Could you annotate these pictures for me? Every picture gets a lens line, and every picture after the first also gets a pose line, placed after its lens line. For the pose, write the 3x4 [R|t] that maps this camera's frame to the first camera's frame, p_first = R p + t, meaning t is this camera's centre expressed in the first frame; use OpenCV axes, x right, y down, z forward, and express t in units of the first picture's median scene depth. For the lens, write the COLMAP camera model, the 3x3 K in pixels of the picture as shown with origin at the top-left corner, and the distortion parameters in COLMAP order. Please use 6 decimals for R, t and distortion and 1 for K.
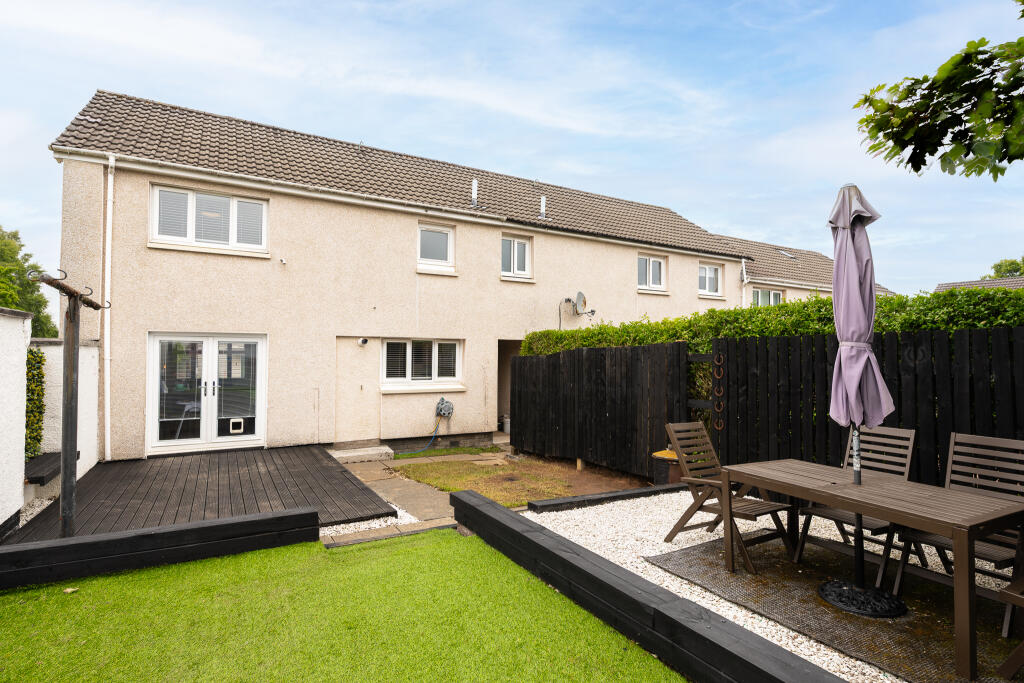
lens RADIAL K [[521.3, 0, 512.1], [0, 521.3, 343.3], [0, 0, 1]] dist [0.002165, 0.000444]
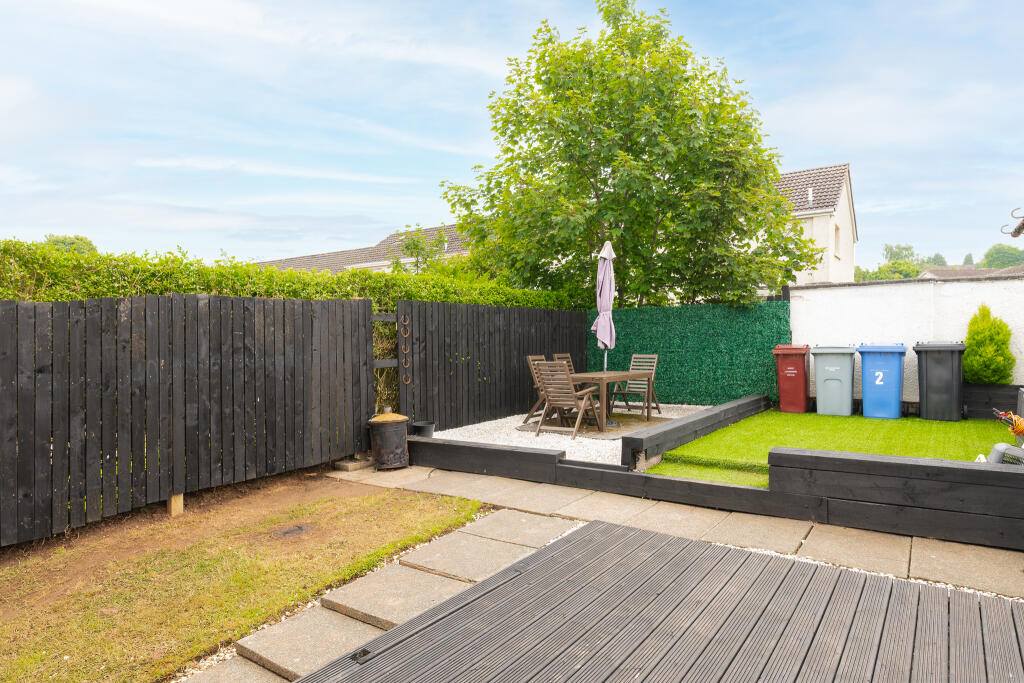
lens RADIAL K [[594.3, 0, 512.4], [0, 594.3, 342.3], [0, 0, 1]] dist [-0.002258, -0.000470]
pose [[-0.409076, -0.005939, 0.912481, -0.894328], [-0.017700, 0.999842, -0.001428, 0.081847], [-0.912329, -0.016735, -0.409116, 1.410612]]
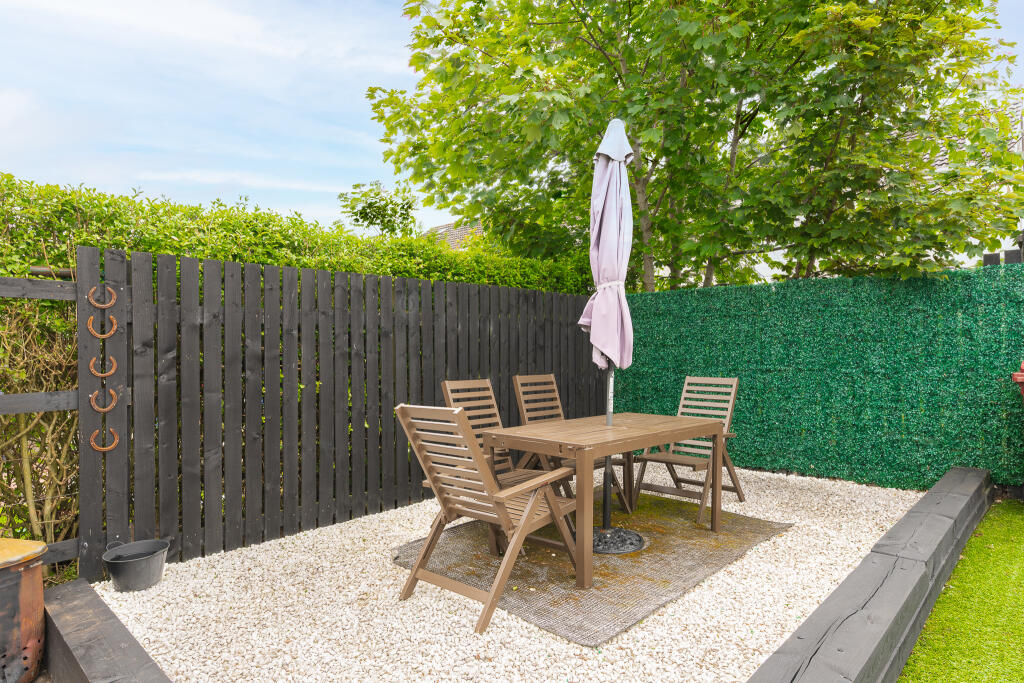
lens RADIAL K [[594.3, 0, 508.6], [0, 594.3, 346.0], [0, 0, 1]] dist [-0.002258, -0.000470]
pose [[-0.283794, -0.002412, 0.958882, -0.213972], [-0.023398, 0.999717, -0.004410, 0.073843], [-0.958600, -0.023687, -0.283770, 0.874696]]
